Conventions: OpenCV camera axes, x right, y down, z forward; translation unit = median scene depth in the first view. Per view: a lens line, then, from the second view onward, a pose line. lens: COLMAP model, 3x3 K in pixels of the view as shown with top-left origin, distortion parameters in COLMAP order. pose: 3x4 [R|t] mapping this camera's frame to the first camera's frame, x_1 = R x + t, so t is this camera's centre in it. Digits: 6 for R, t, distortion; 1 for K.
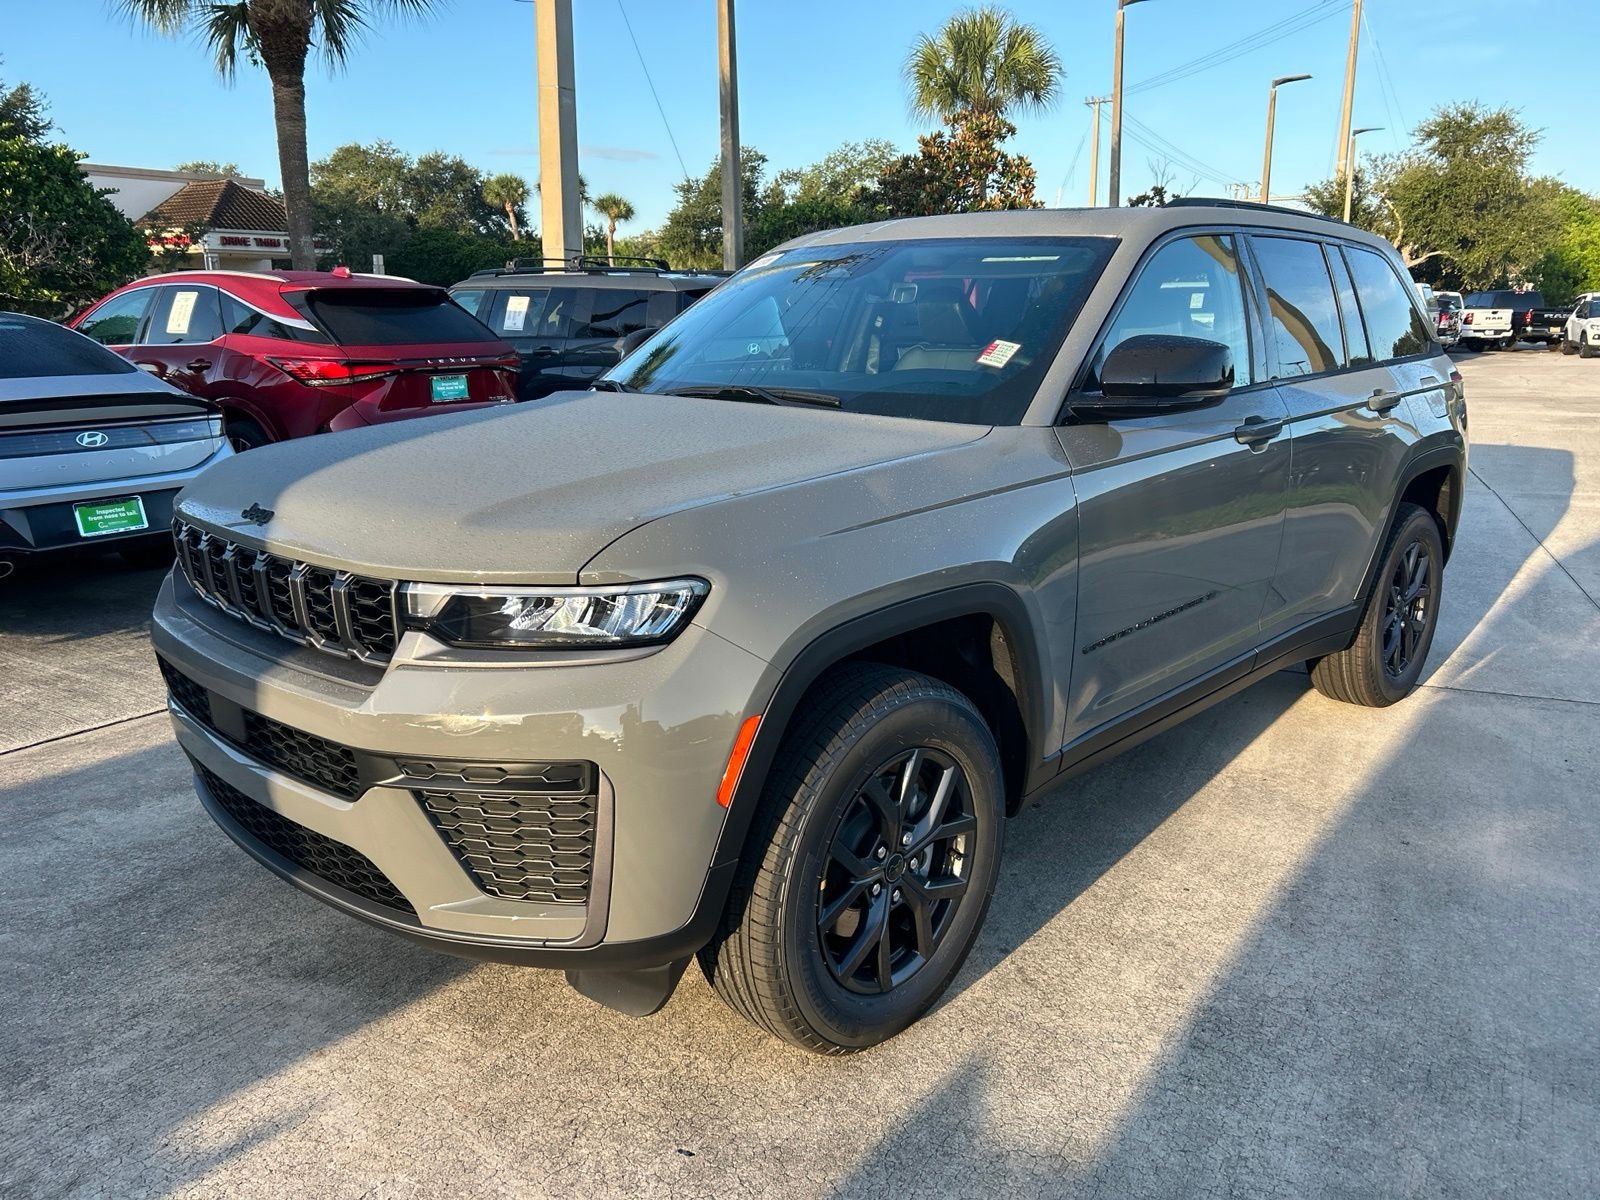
lens RADIAL K [[1189.2, 0, 800.3], [0, 1189.2, 593.5], [0, 0, 1]] dist [0.046028, -0.047605]
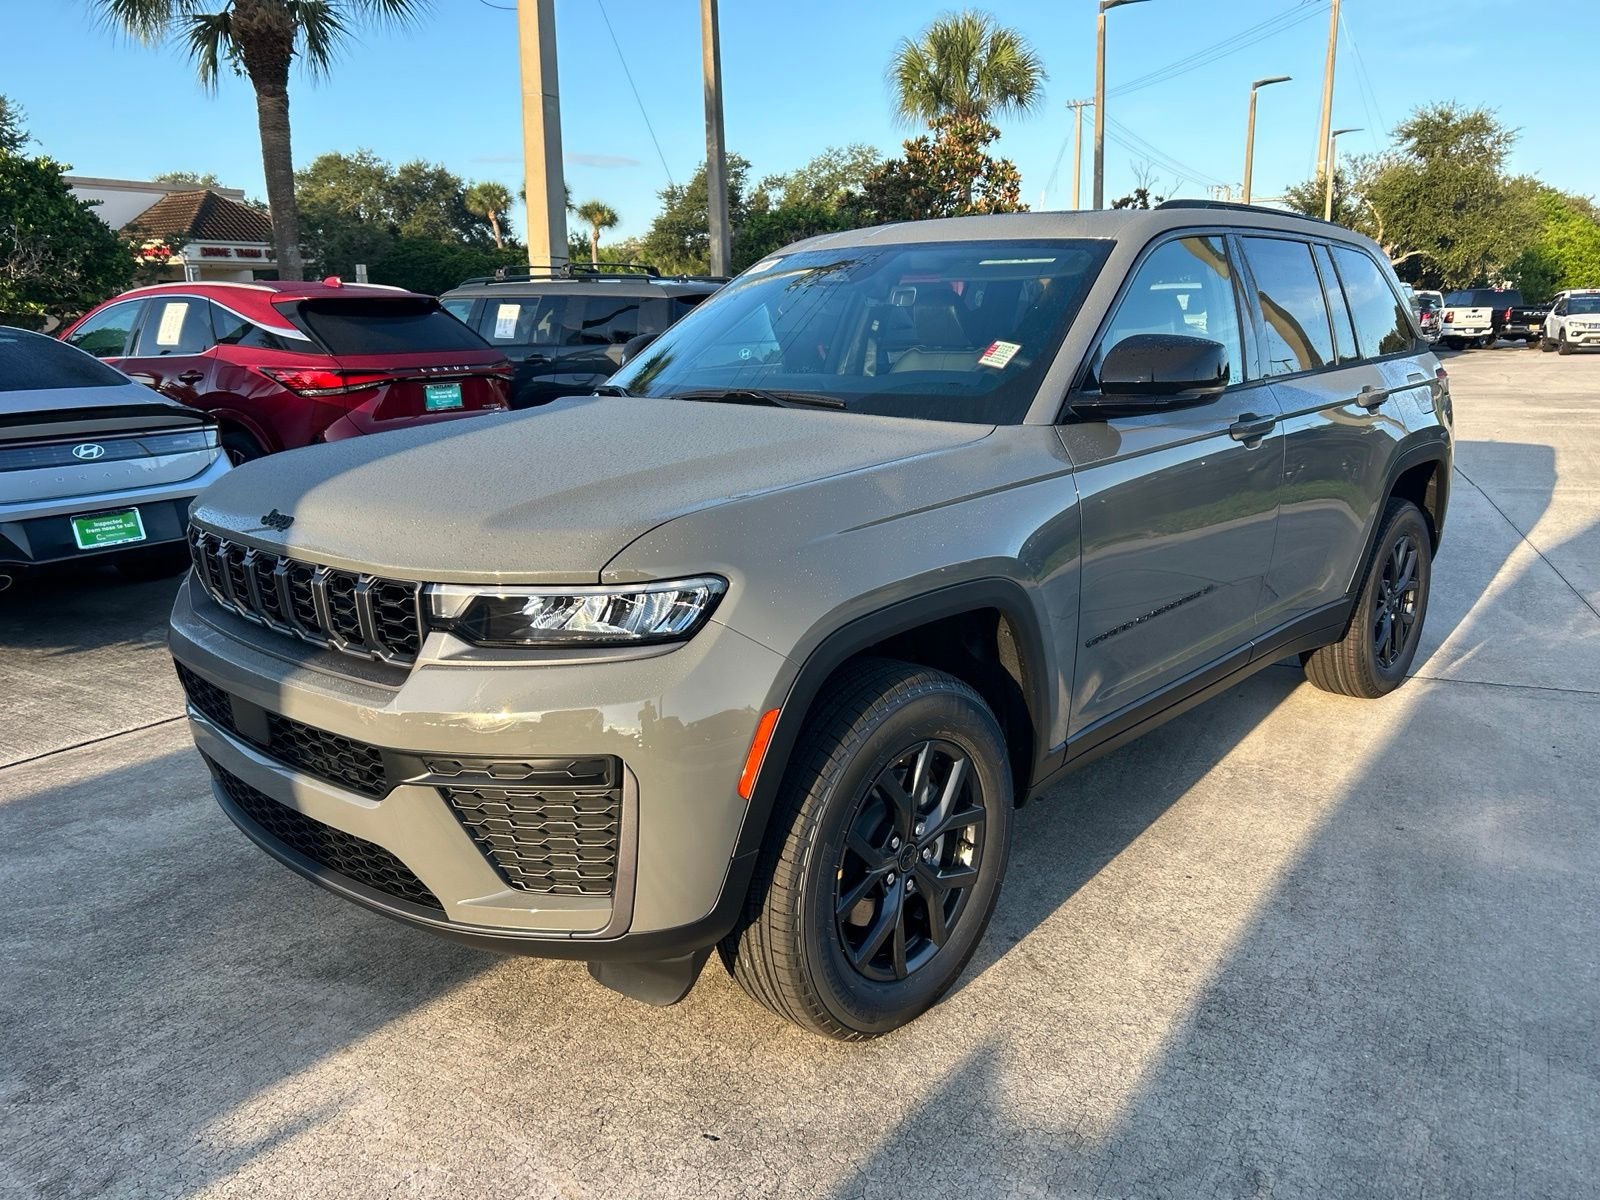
lens RADIAL K [[1189.2, 0, 808.2], [0, 1189.2, 601.7], [0, 0, 1]] dist [0.046549, -0.048951]
pose [[0.999779, -0.014261, 0.015447, -0.003157], [0.014229, 0.999896, 0.002162, 0.001122], [-0.015476, -0.001941, 0.999878, -0.003498]]
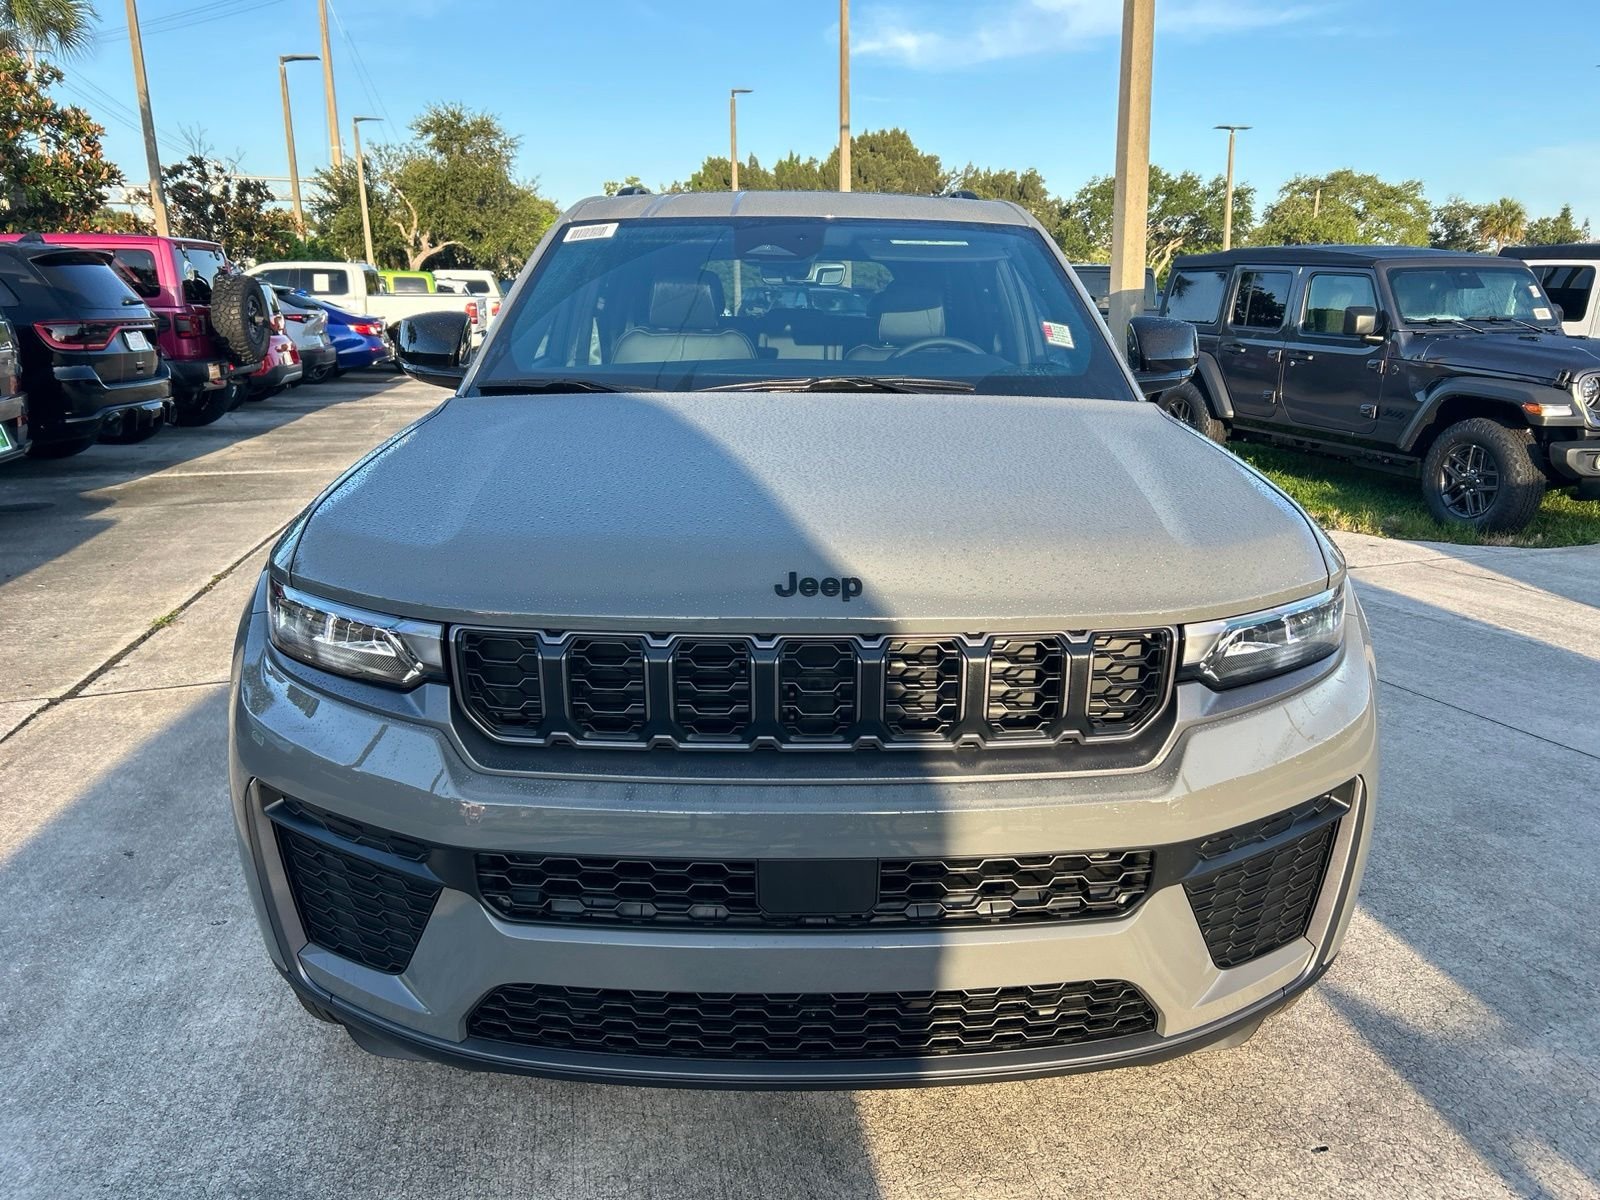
lens RADIAL K [[1189.2, 0, 800.3], [0, 1189.2, 593.5], [0, 0, 1]] dist [0.046028, -0.047605]
pose [[0.712336, -0.163508, 0.682527, -0.147122], [0.154646, 0.985149, 0.074605, -0.018179], [-0.684589, 0.052407, 0.727043, 0.081344]]
